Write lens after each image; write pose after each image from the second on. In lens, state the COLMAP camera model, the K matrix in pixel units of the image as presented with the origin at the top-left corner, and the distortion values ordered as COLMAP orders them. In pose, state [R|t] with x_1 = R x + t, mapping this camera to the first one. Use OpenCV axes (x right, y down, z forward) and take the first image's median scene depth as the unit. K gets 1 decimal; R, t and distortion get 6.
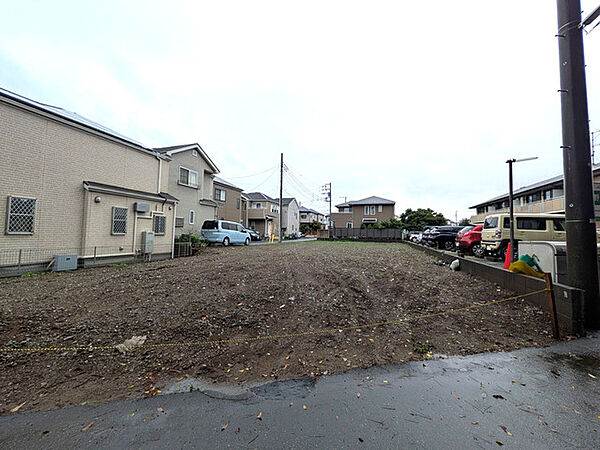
lens RADIAL K [[237.7, 0, 301.0], [0, 237.7, 222.5], [0, 0, 1]] dist [-0.000251, -0.000196]
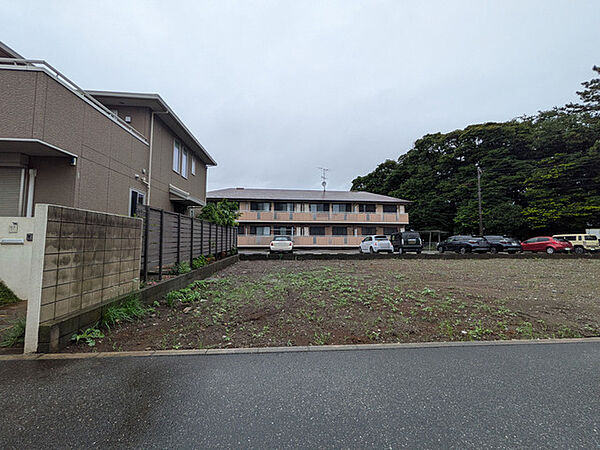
lens RADIAL K [[237.7, 0, 300.8], [0, 237.7, 223.0], [0, 0, 1]] dist [-0.000251, -0.000196]
pose [[-0.401791, 0.039369, 0.914885, -0.057728], [-0.054334, 0.996290, -0.066734, 0.070313], [-0.914118, -0.076522, -0.398161, 1.943542]]
